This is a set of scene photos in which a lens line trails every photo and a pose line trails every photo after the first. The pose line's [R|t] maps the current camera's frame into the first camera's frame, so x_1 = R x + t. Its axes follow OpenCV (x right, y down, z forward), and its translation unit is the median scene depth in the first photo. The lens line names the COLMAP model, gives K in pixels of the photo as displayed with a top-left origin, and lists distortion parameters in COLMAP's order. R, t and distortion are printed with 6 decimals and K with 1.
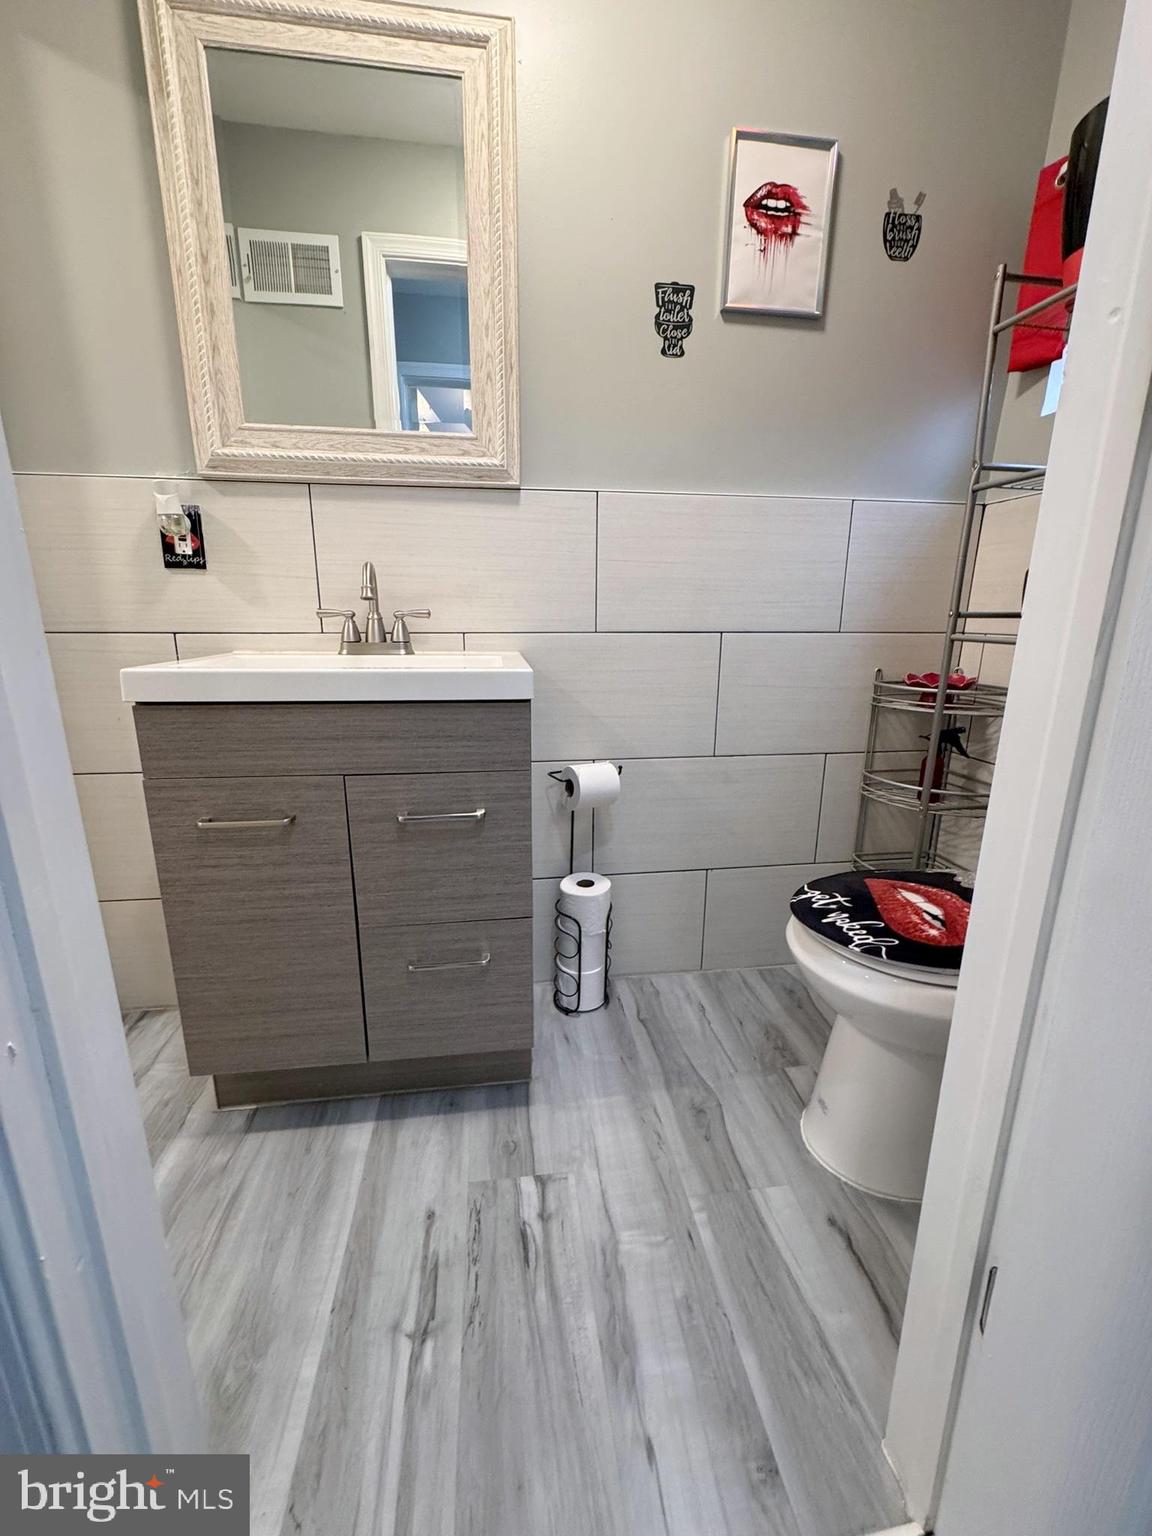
lens RADIAL K [[612.3, 0, 576.0], [0, 612.3, 768.0], [0, 0, 1]] dist [-0.002182, 0.000226]
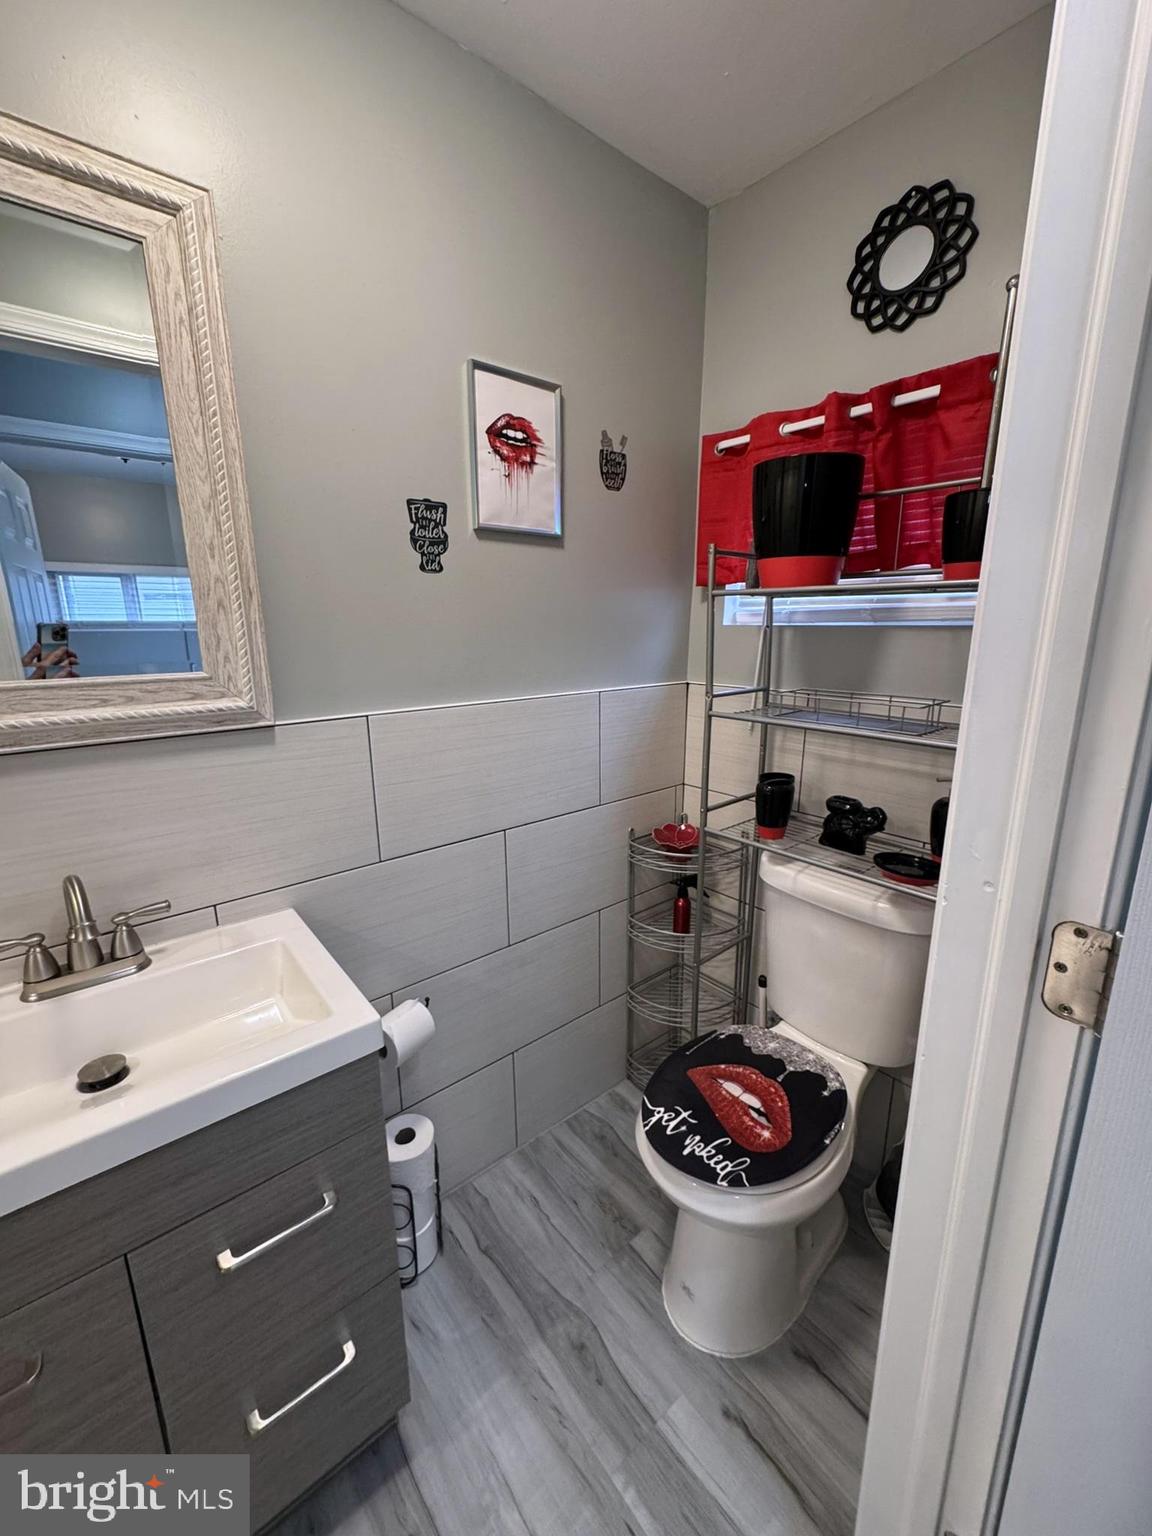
lens RADIAL K [[612.3, 0, 576.0], [0, 612.3, 768.0], [0, 0, 1]] dist [-0.002182, 0.000226]
pose [[0.854572, -0.130597, 0.502644, -0.172155], [0.138975, 0.990074, 0.020961, -0.376386], [-0.500393, 0.051942, 0.864239, 0.092344]]
